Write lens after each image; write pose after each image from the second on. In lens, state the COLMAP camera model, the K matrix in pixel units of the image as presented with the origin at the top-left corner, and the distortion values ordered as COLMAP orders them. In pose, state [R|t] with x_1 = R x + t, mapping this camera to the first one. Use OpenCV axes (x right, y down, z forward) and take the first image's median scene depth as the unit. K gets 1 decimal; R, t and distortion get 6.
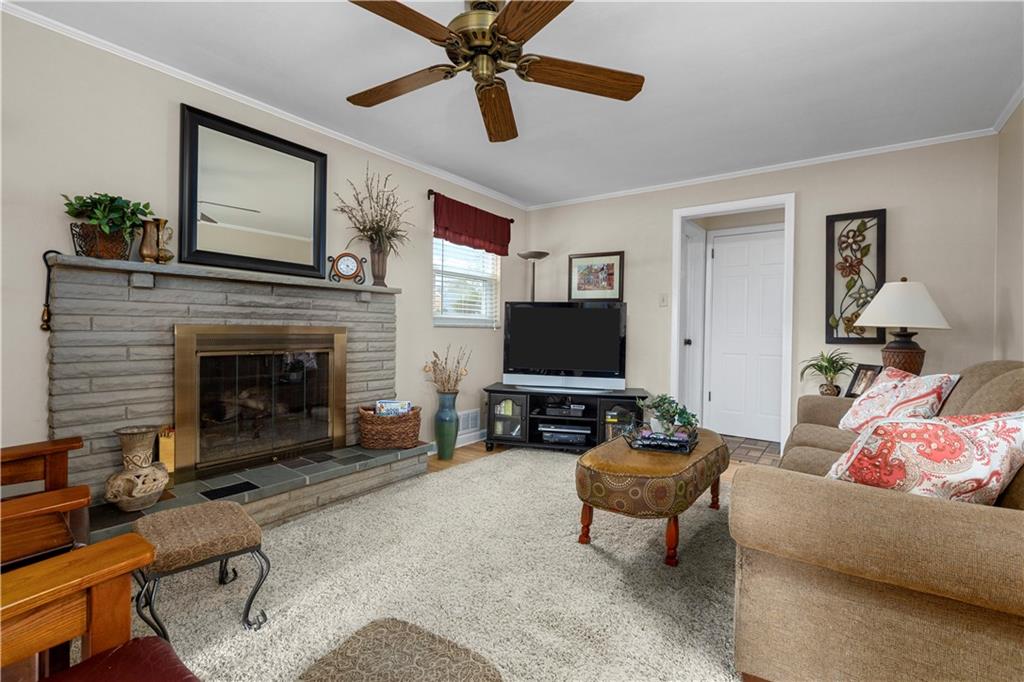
lens RADIAL K [[463.6, 0, 512.0], [0, 463.6, 341.0], [0, 0, 1]] dist [-0.000889, -0.000104]
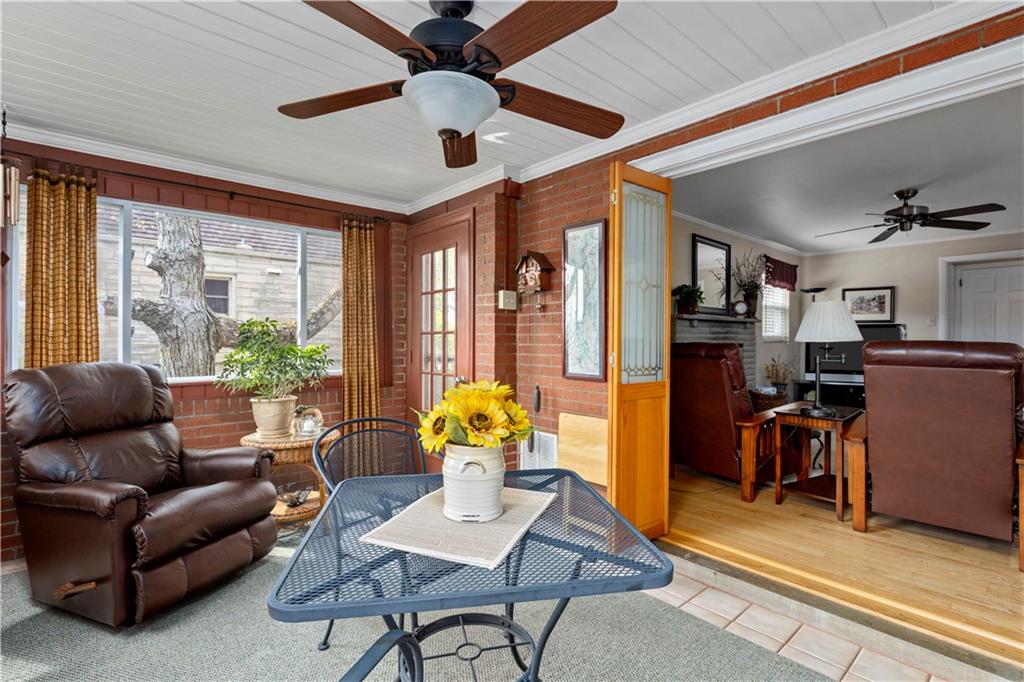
lens RADIAL K [[463.6, 0, 512.0], [0, 463.6, 341.0], [0, 0, 1]] dist [-0.000889, -0.000104]
pose [[0.975914, -0.007845, -0.218014, -0.816488], [0.004285, 0.999850, -0.016795, -0.013934], [0.218113, 0.015456, 0.975801, -0.865133]]
